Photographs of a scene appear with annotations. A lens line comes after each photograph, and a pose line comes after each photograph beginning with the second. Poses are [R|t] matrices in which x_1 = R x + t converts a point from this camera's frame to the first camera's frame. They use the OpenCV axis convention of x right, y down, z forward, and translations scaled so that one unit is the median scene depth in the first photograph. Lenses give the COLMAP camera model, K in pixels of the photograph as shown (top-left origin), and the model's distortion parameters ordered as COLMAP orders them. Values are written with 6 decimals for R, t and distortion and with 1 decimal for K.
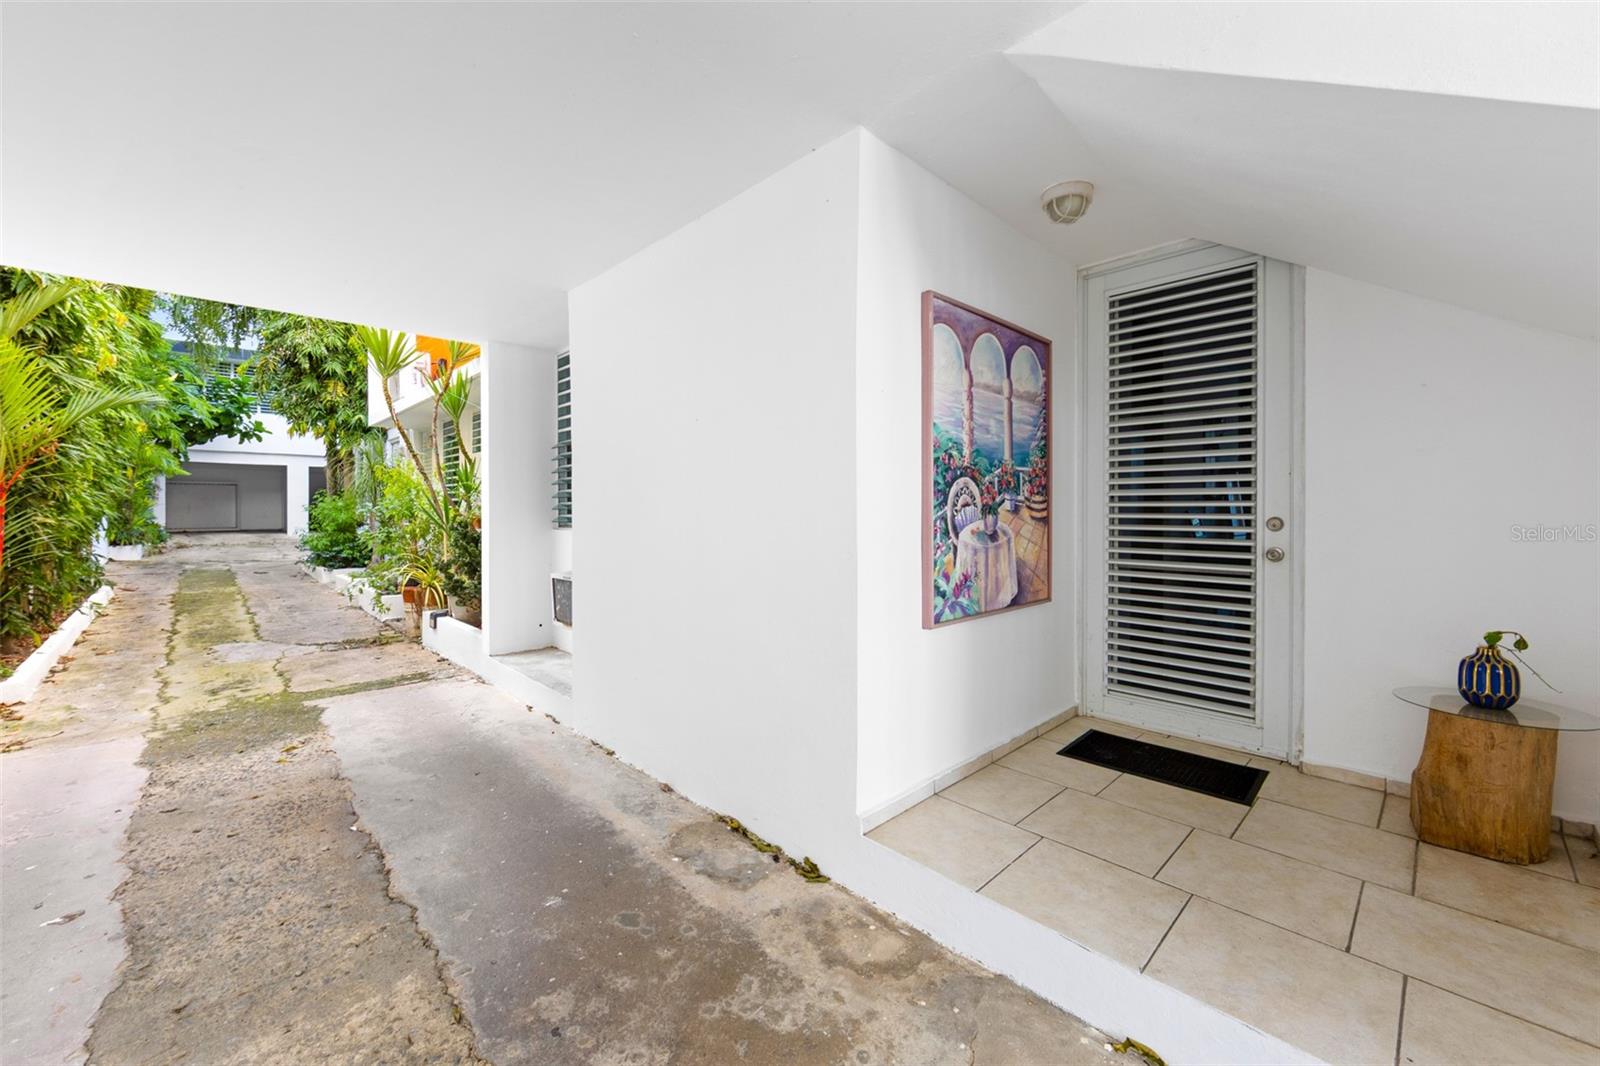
lens RADIAL K [[629.9, 0, 799.1], [0, 629.9, 518.9], [0, 0, 1]] dist [0.000338, 0.000095]
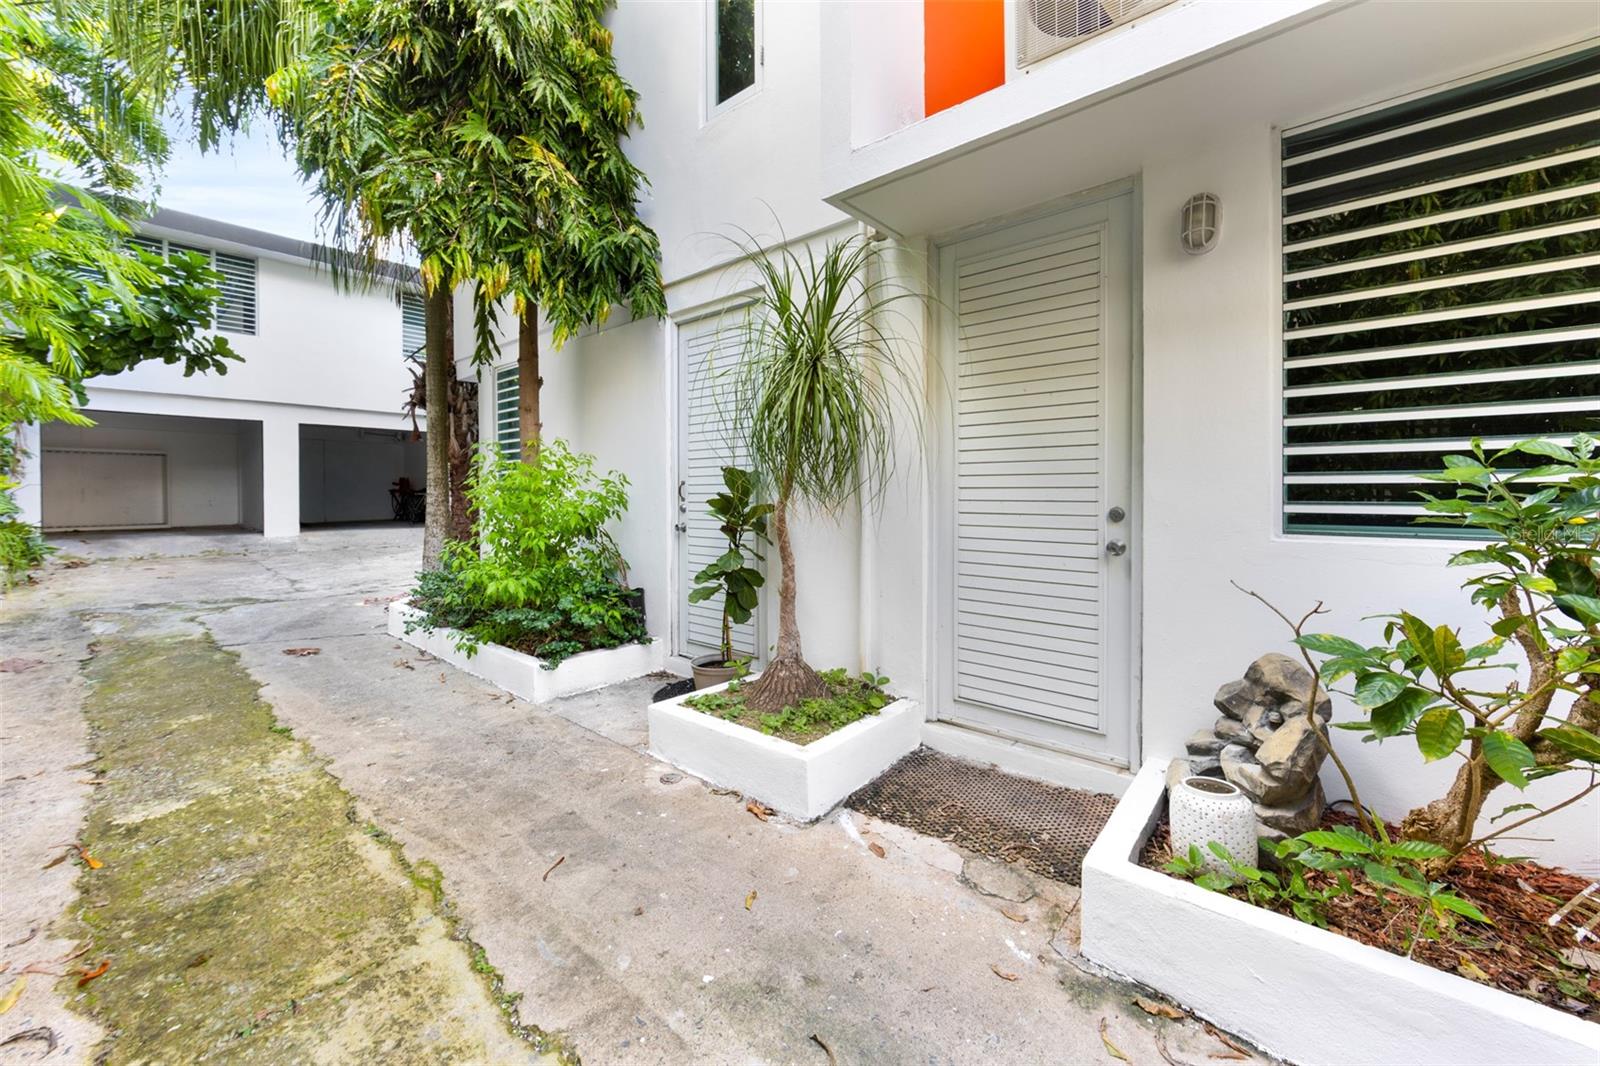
lens RADIAL K [[629.9, 0, 798.6], [0, 629.9, 500.1], [0, 0, 1]] dist [0.000338, 0.000095]
pose [[0.996067, -0.008648, 0.088175, -0.400948], [0.008642, 0.999963, 0.000453, -0.005061], [-0.088176, 0.000310, 0.996105, 0.399862]]
